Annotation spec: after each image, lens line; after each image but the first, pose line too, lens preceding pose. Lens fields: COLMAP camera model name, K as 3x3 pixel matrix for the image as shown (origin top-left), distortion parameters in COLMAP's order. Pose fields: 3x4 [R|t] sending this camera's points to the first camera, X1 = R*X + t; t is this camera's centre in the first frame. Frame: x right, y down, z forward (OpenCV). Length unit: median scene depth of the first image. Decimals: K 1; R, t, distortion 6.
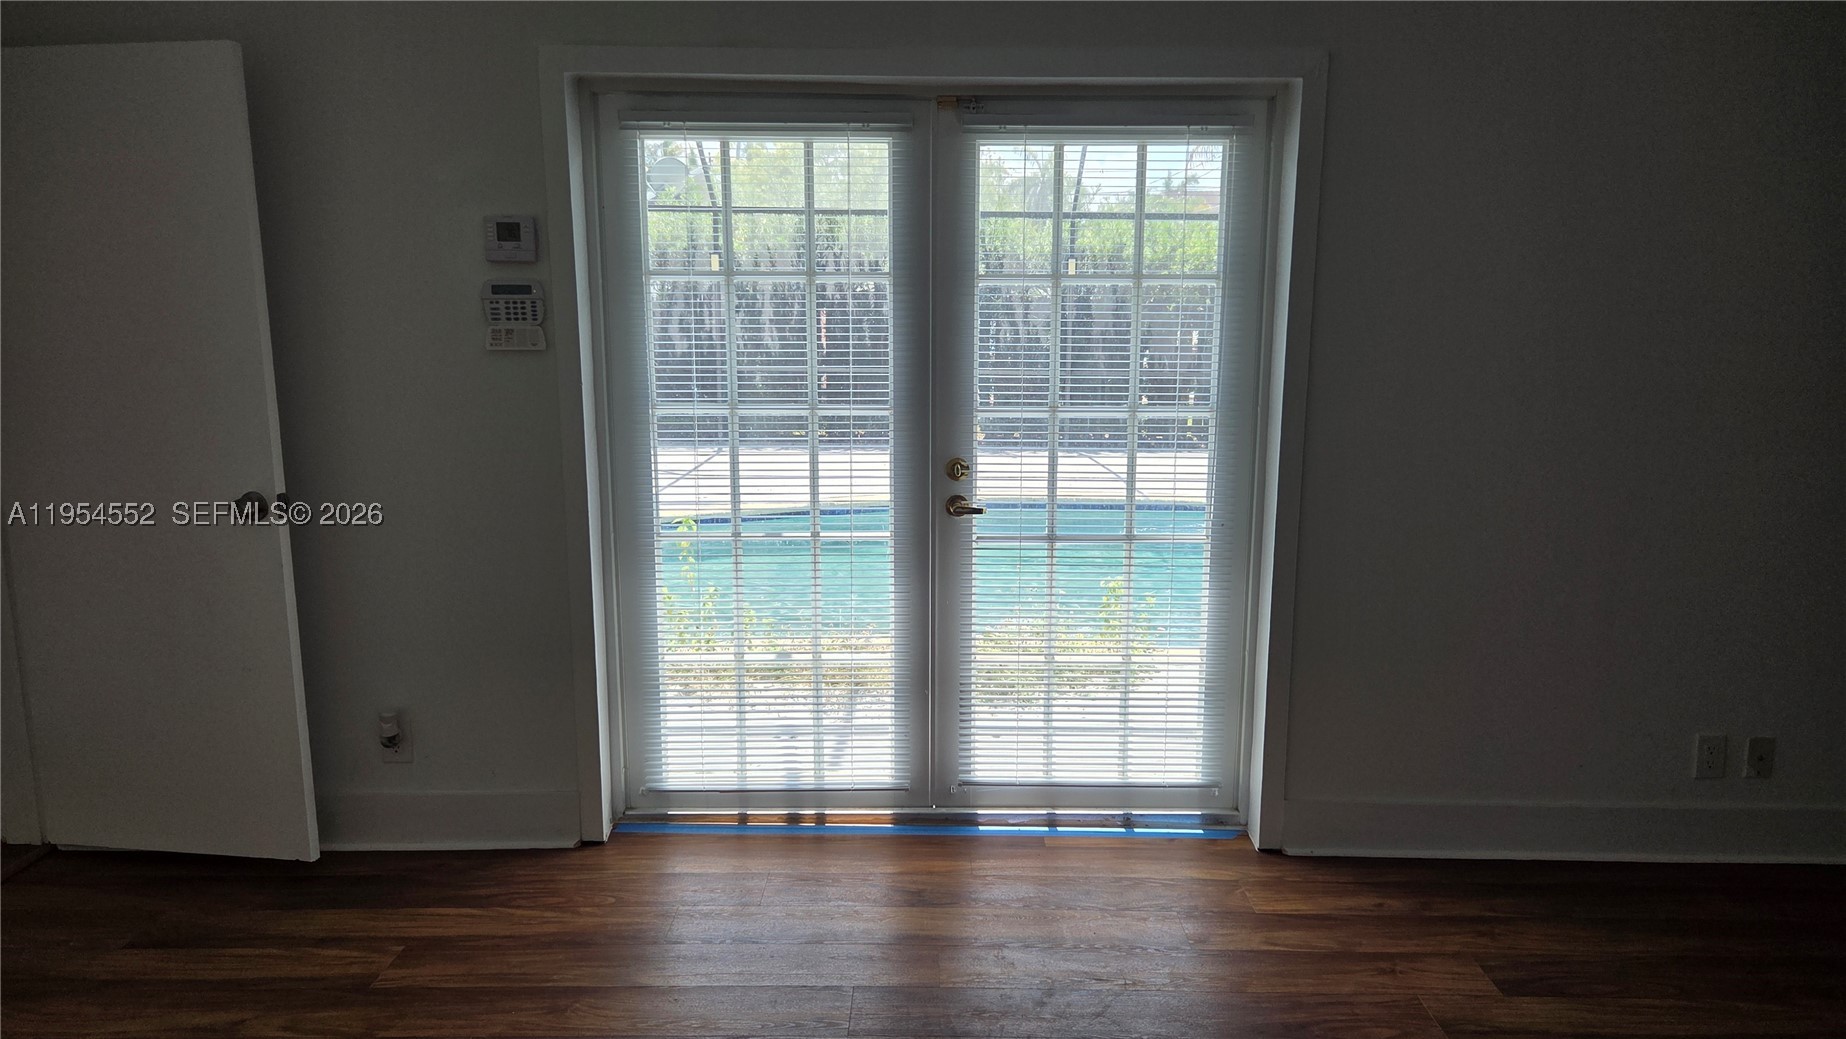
lens RADIAL K [[1249.5, 0, 925.8], [0, 1249.5, 529.0], [0, 0, 1]] dist [0.059270, -0.037525]
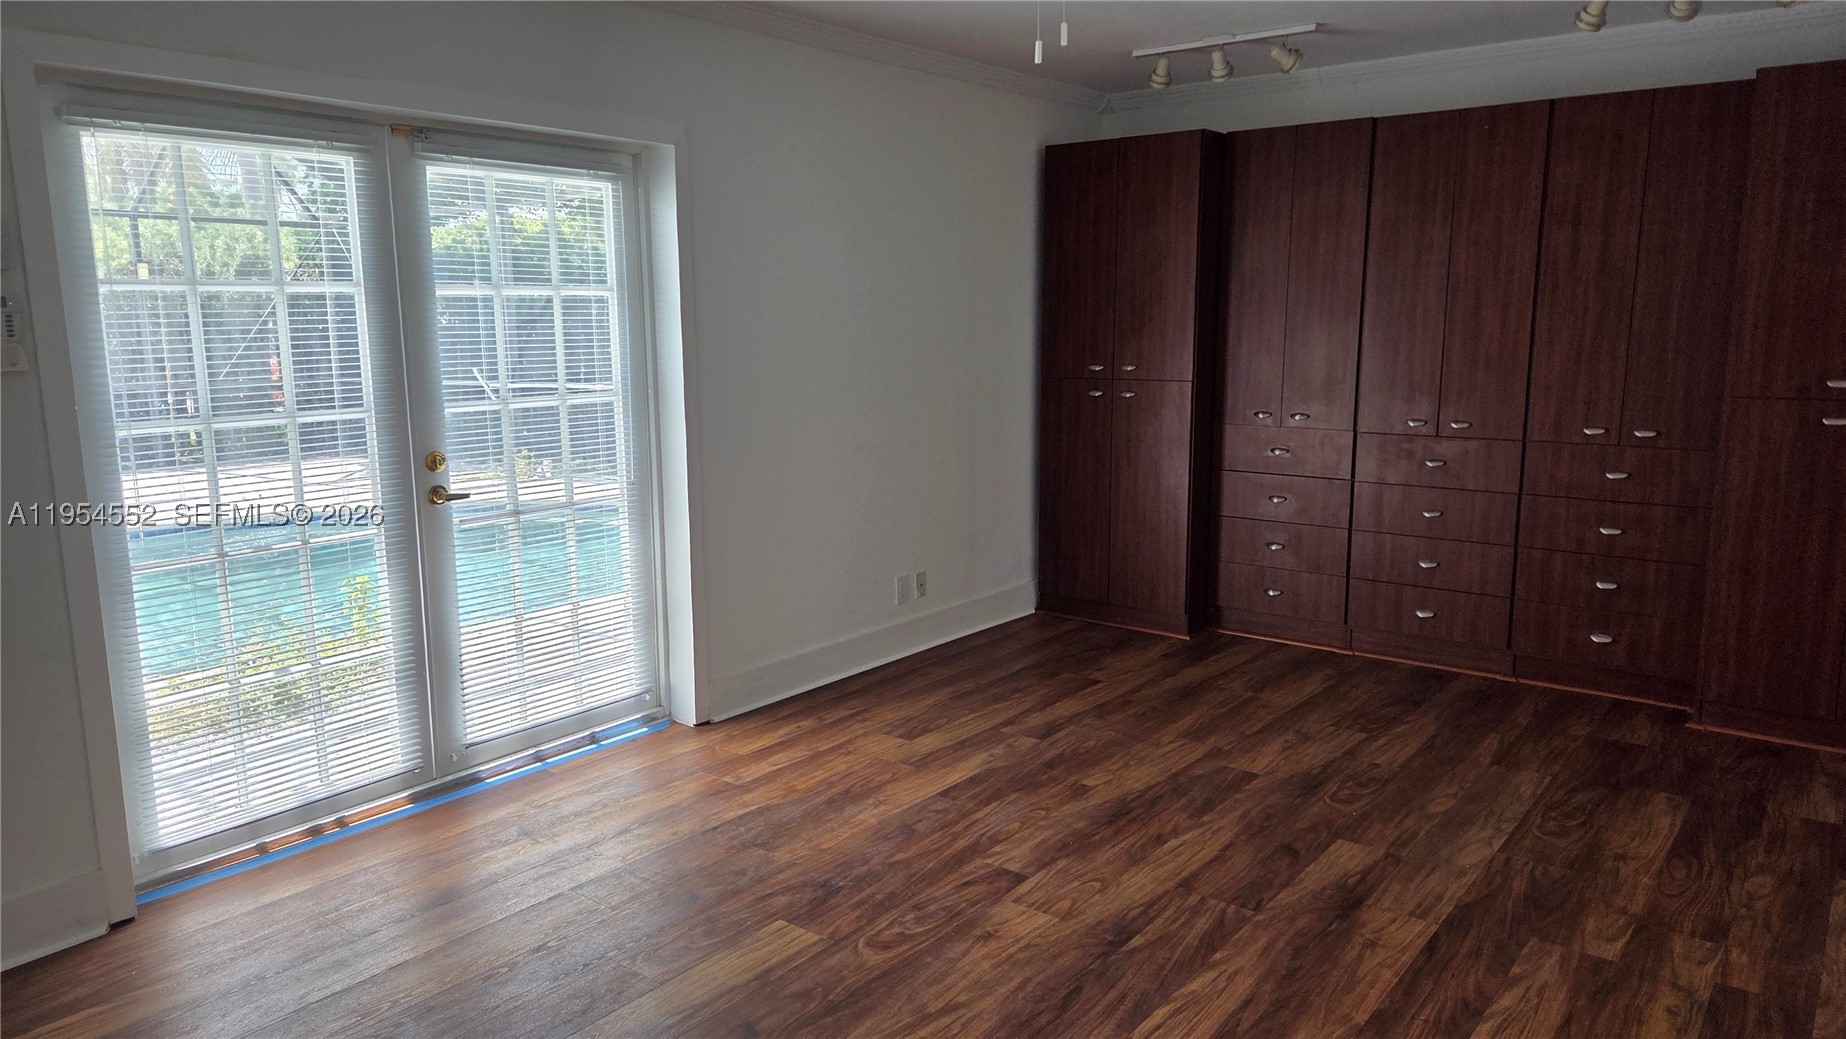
lens RADIAL K [[1249.5, 0, 924.9], [0, 1249.5, 514.4], [0, 0, 1]] dist [0.059270, -0.037525]
pose [[0.619094, -0.139559, 0.772816, -0.567081], [0.150379, 0.986940, 0.057760, -0.001510], [-0.770784, 0.080456, 0.631996, -0.027242]]
